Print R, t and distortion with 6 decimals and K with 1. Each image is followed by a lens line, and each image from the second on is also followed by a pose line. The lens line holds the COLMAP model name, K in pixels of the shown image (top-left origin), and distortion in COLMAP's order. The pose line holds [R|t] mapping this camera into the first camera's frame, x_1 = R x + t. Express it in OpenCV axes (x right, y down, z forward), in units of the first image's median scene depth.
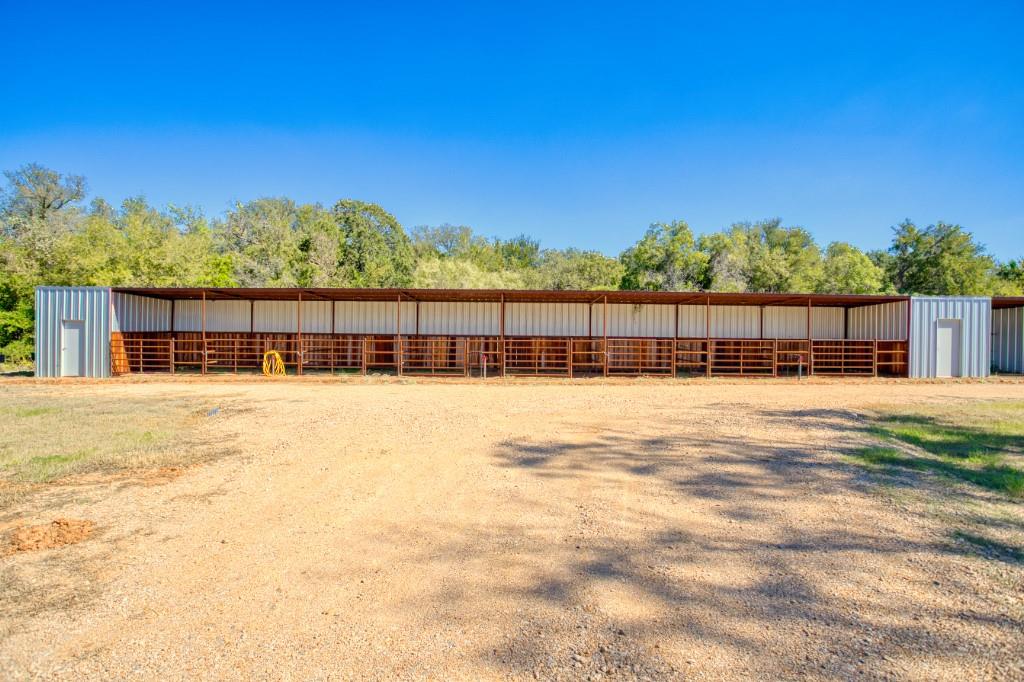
lens RADIAL K [[509.8, 0, 517.3], [0, 509.8, 341.8], [0, 0, 1]] dist [-0.021030, 0.003075]
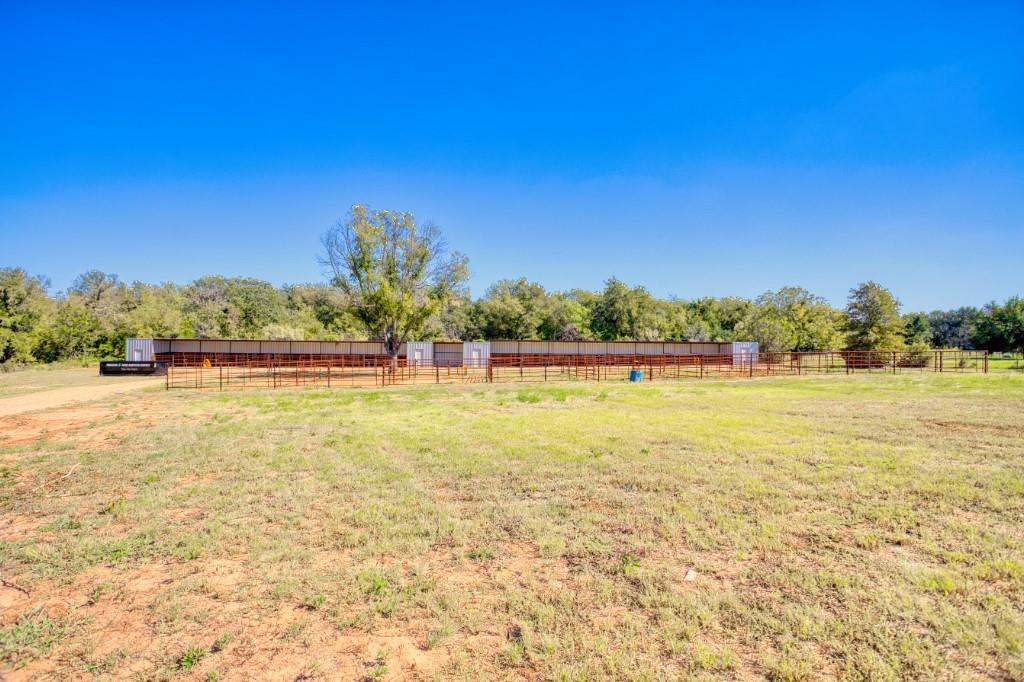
lens RADIAL K [[509.8, 0, 512.0], [0, 509.8, 341.8], [0, 0, 1]] dist [-0.021030, 0.003075]
pose [[0.998088, -0.004876, 0.061614, 1.103932], [0.005213, 0.999972, -0.005304, -0.058423], [-0.061587, 0.005615, 0.998086, -2.043670]]
